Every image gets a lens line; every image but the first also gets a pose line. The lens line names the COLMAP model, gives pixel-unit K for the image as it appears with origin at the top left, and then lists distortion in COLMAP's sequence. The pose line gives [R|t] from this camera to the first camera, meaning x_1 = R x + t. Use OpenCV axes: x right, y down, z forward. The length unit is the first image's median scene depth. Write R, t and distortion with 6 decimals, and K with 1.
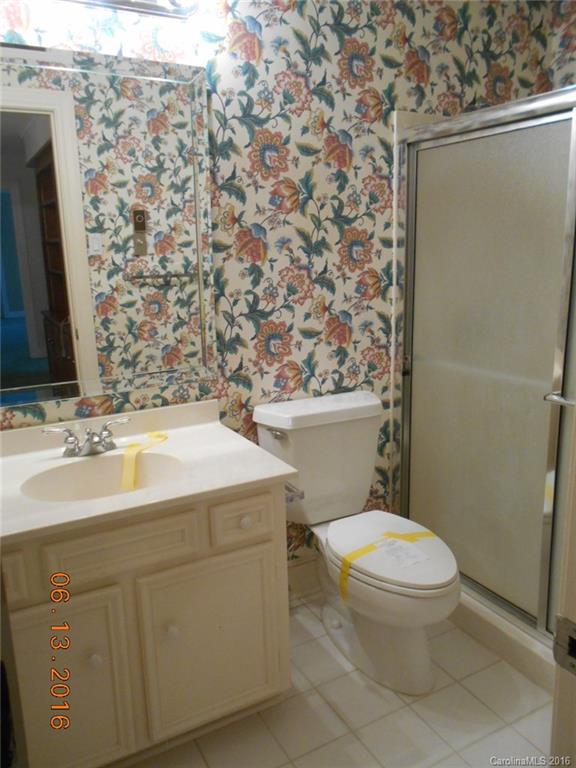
lens RADIAL K [[608.0, 0, 288.6], [0, 608.0, 381.5], [0, 0, 1]] dist [0.000936, 0.001187]
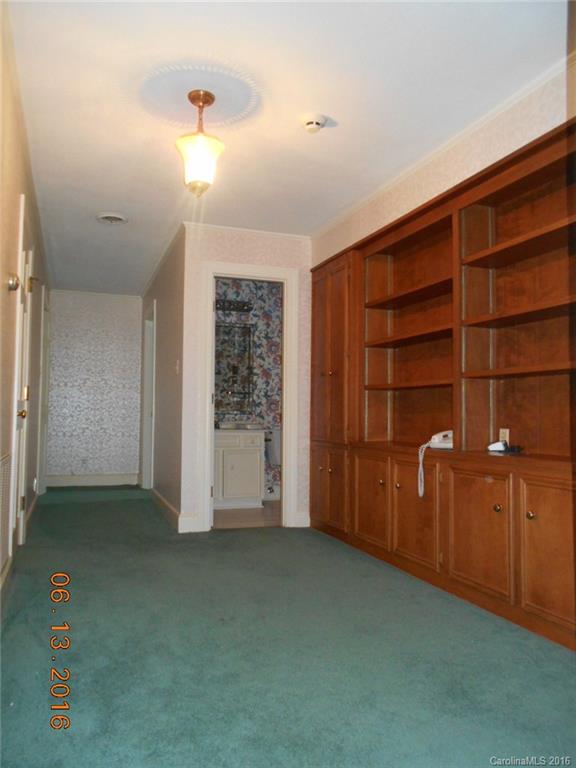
lens RADIAL K [[608.0, 0, 287.7], [0, 608.0, 384.5], [0, 0, 1]] dist [0.000936, 0.001187]
pose [[0.985973, 0.014946, -0.166233, 0.375382], [-0.058713, 0.963383, -0.261622, 0.423108], [0.156235, 0.267713, 0.950747, -1.291817]]
